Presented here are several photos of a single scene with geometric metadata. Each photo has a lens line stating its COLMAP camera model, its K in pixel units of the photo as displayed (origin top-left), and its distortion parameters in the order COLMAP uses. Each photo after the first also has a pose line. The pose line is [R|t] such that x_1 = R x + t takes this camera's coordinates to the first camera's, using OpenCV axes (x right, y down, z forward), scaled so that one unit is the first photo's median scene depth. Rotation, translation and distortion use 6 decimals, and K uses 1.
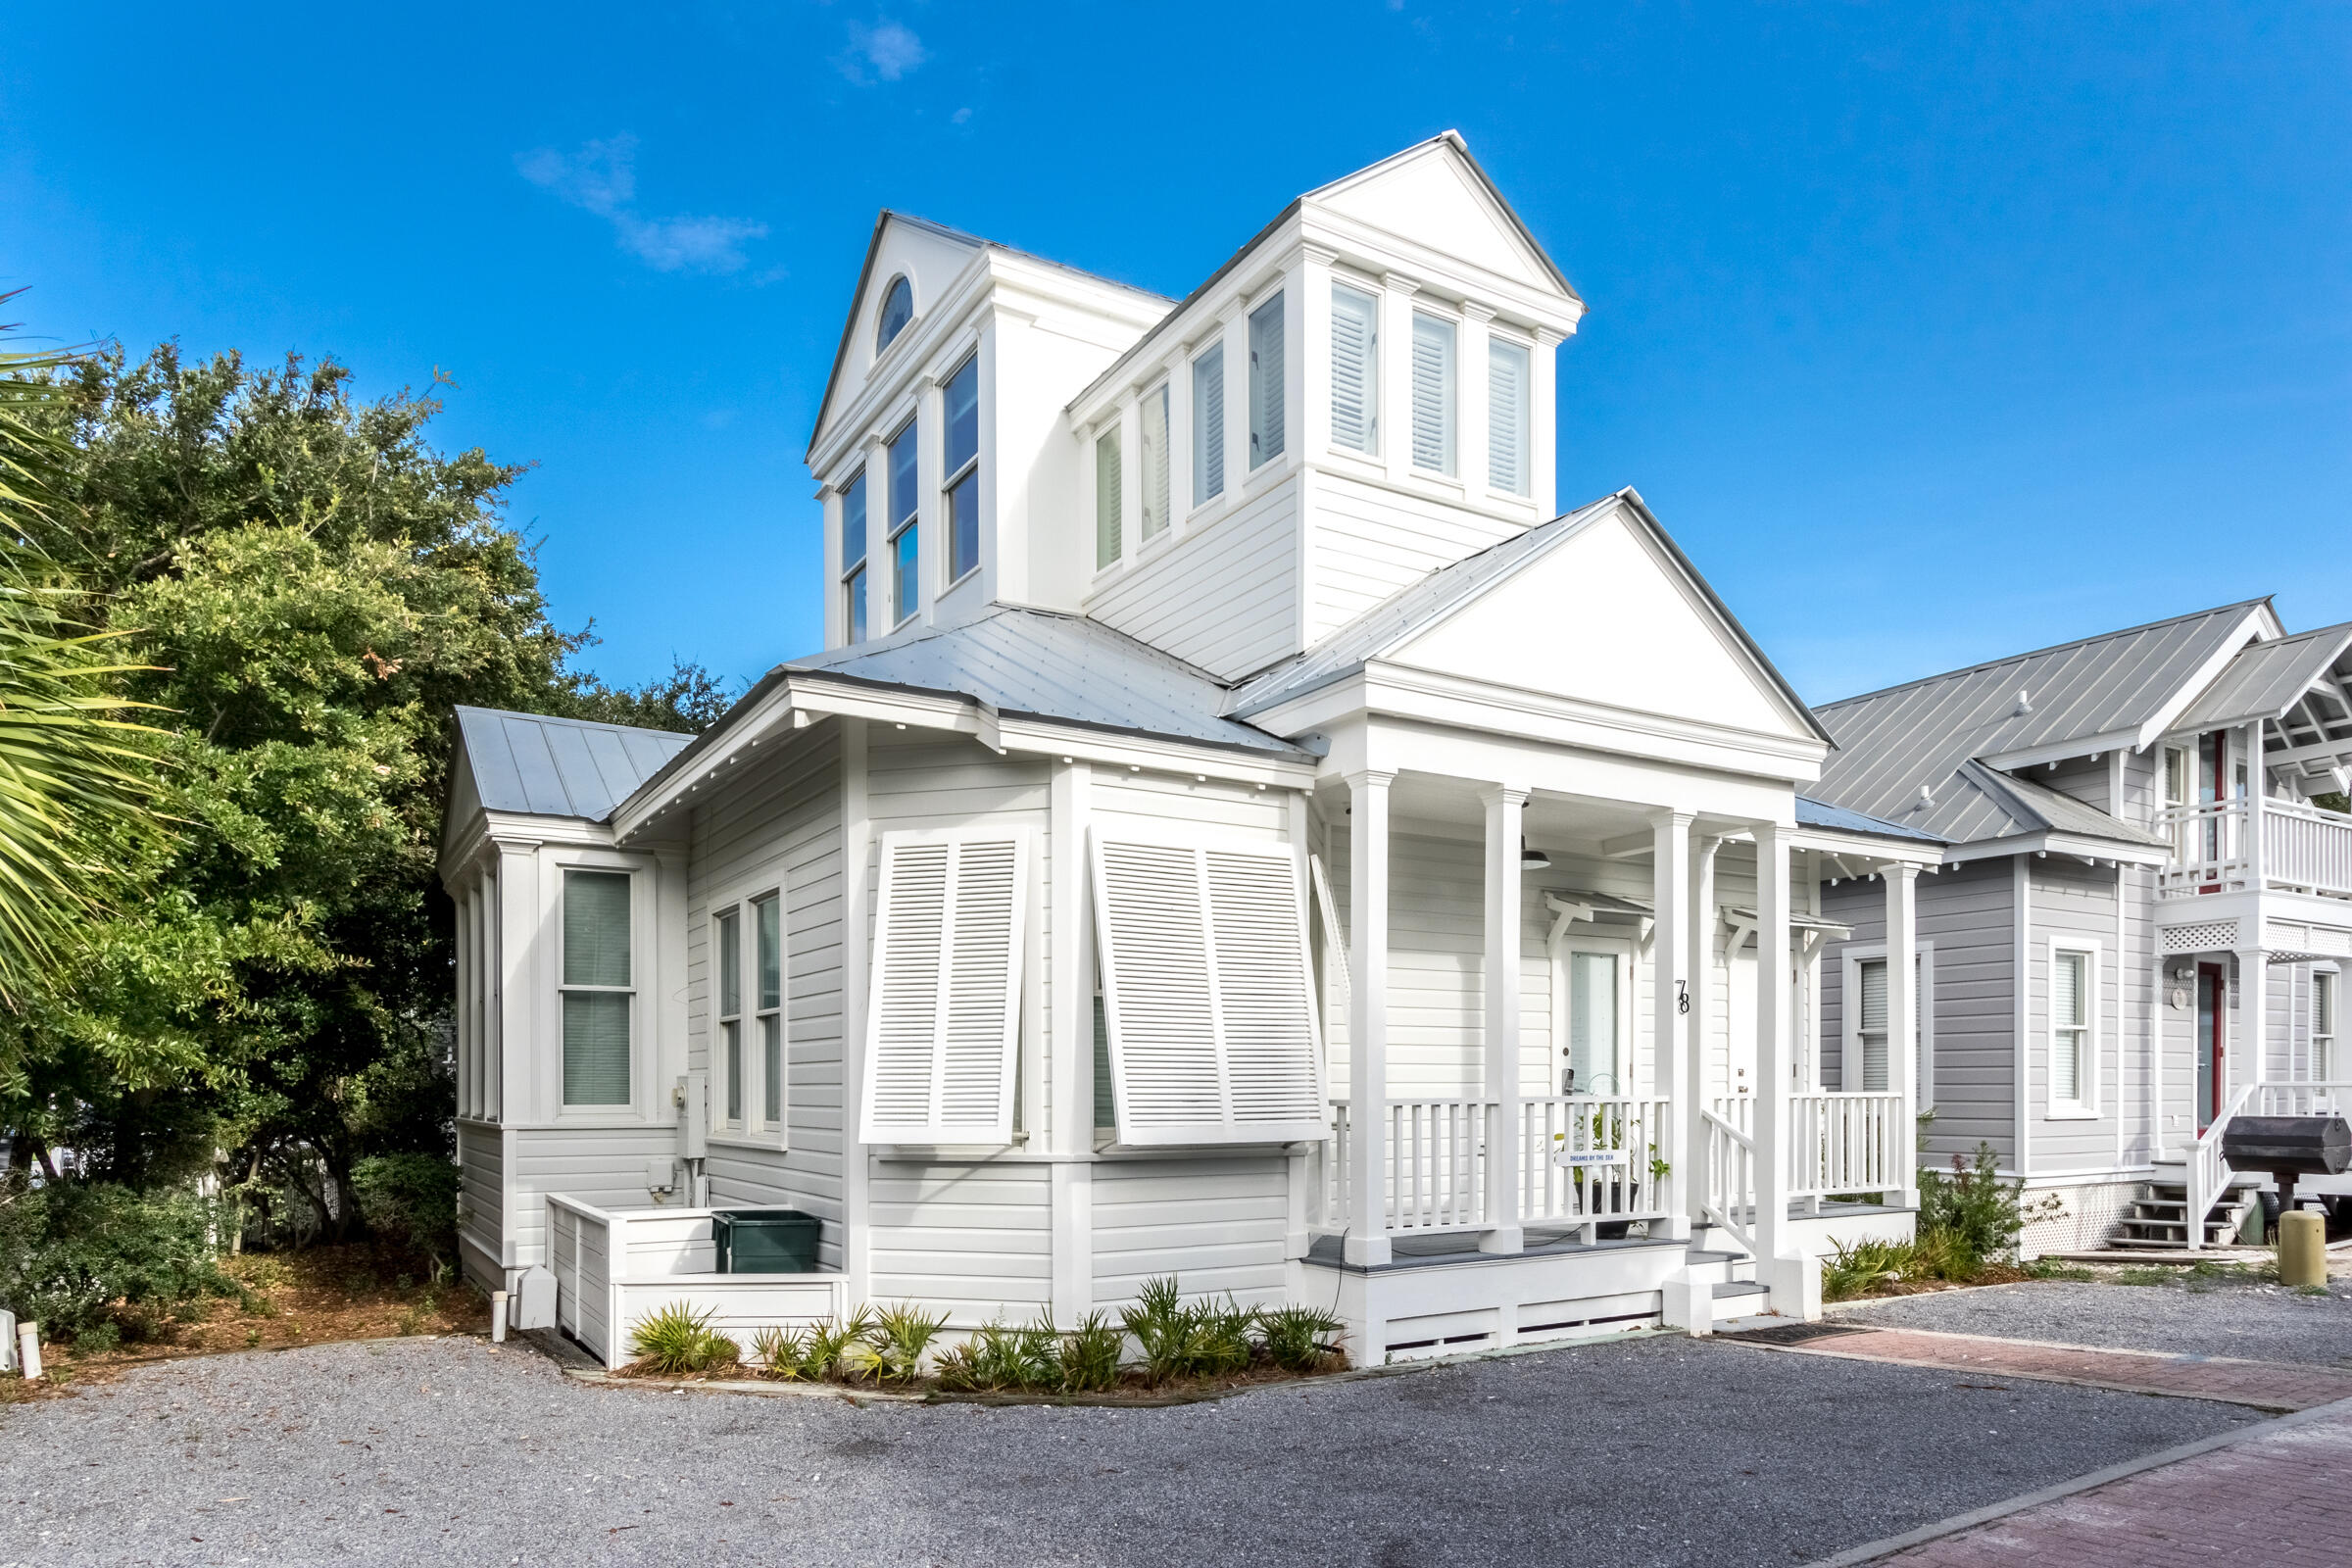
lens RADIAL K [[1422.0, 0, 1176.0], [0, 1422.0, 784.0], [0, 0, 1]] dist [-0.001225, -0.000177]
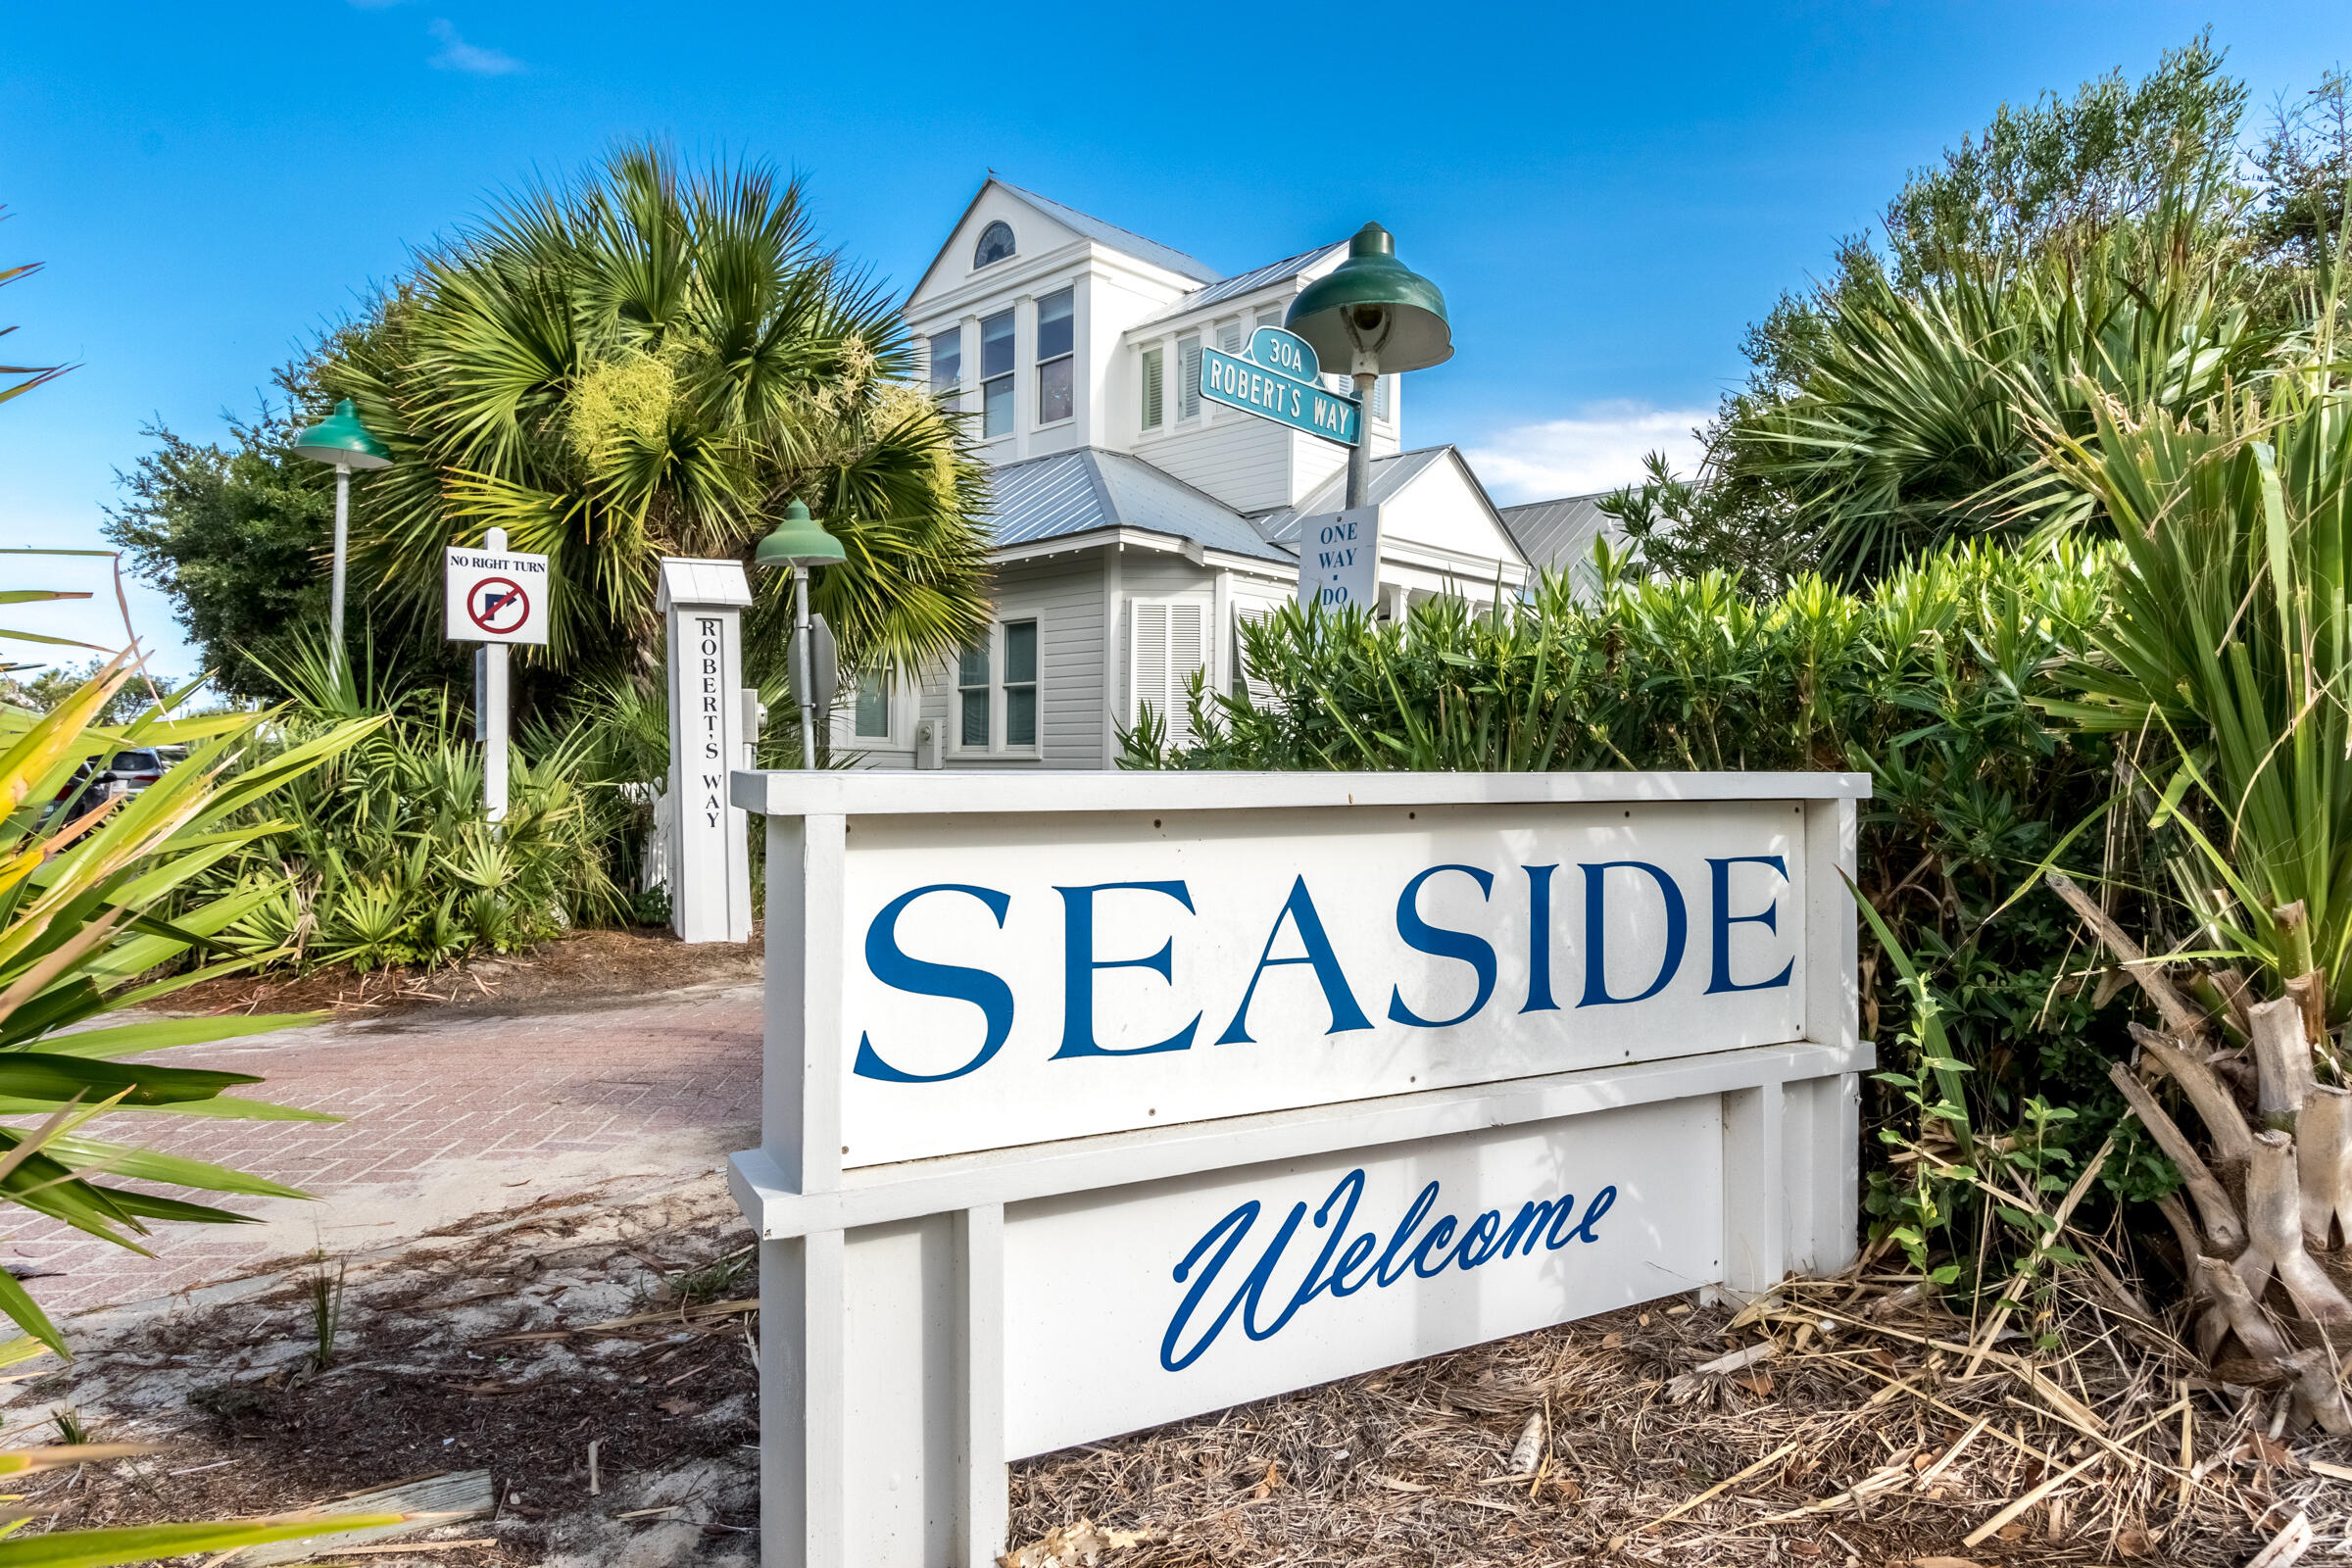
lens RADIAL K [[1422.0, 0, 1176.0], [0, 1422.0, 784.0], [0, 0, 1]] dist [-0.001225, -0.000177]
pose [[0.971128, 0.011927, 0.238259, -0.648137], [-0.058561, 0.980108, 0.189627, -0.100146], [-0.231258, -0.198105, 0.952509, -1.082231]]
